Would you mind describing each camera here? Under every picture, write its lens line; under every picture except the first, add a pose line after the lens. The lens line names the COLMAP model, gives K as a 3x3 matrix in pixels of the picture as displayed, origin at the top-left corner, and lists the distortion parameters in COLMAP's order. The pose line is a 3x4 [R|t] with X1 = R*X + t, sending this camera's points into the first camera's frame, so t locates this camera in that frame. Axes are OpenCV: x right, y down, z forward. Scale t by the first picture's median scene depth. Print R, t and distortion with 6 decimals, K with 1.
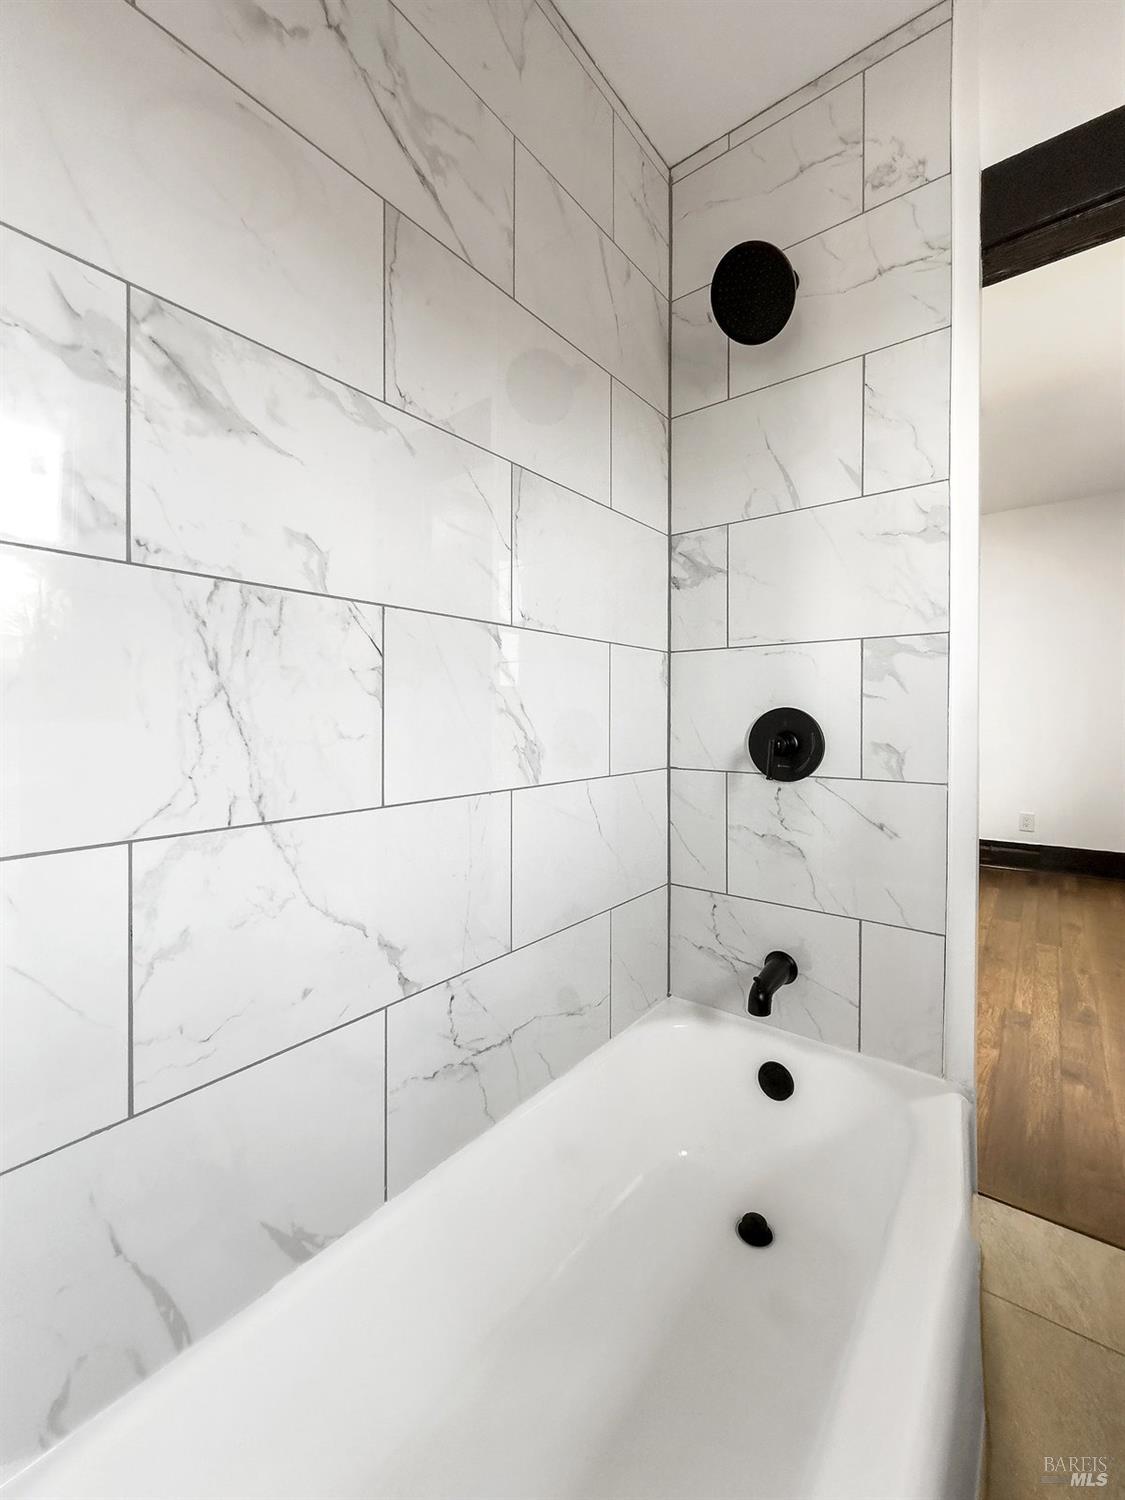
lens RADIAL K [[609.9, 0, 562.9], [0, 609.9, 739.8], [0, 0, 1]] dist [-0.002432, -0.000015]
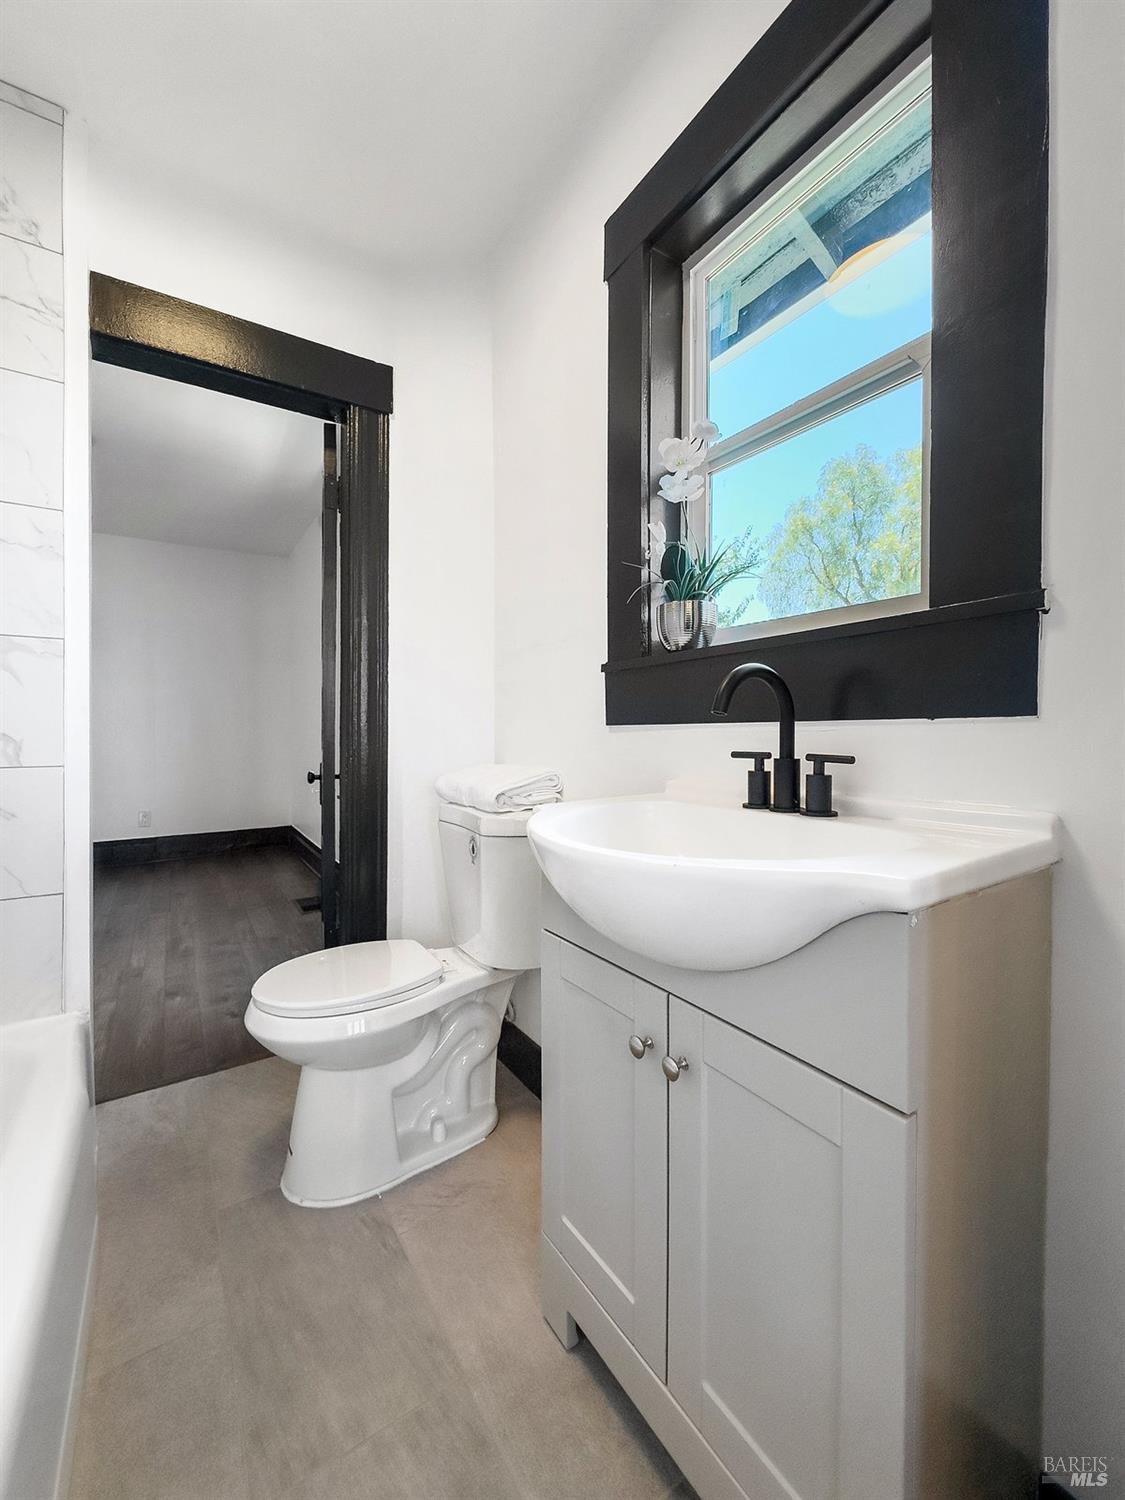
lens RADIAL K [[609.9, 0, 562.9], [0, 609.9, 739.8], [0, 0, 1]] dist [-0.002432, -0.000015]
pose [[0.317087, -0.002682, 0.948393, -0.116271], [0.011717, 0.999931, -0.001090, 0.020616], [-0.948324, 0.011458, 0.317096, -0.187333]]
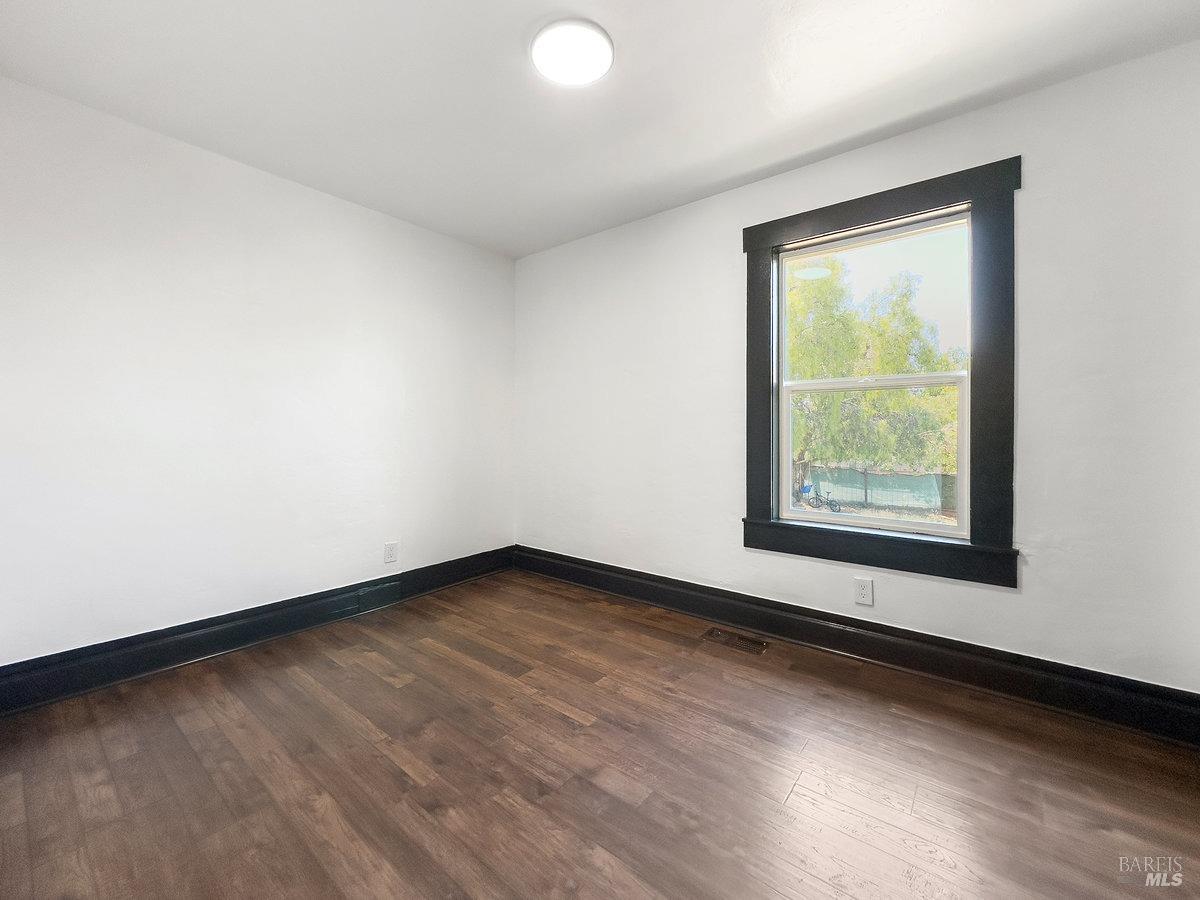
lens RADIAL K [[487.9, 0, 601.6], [0, 487.9, 442.5], [0, 0, 1]] dist [-0.002432, -0.000015]
pose [[-0.003290, -0.008502, 0.999958, 0.065069], [0.014594, 0.999857, 0.008549, -0.055365], [-0.999888, 0.014622, -0.003166, 1.540812]]
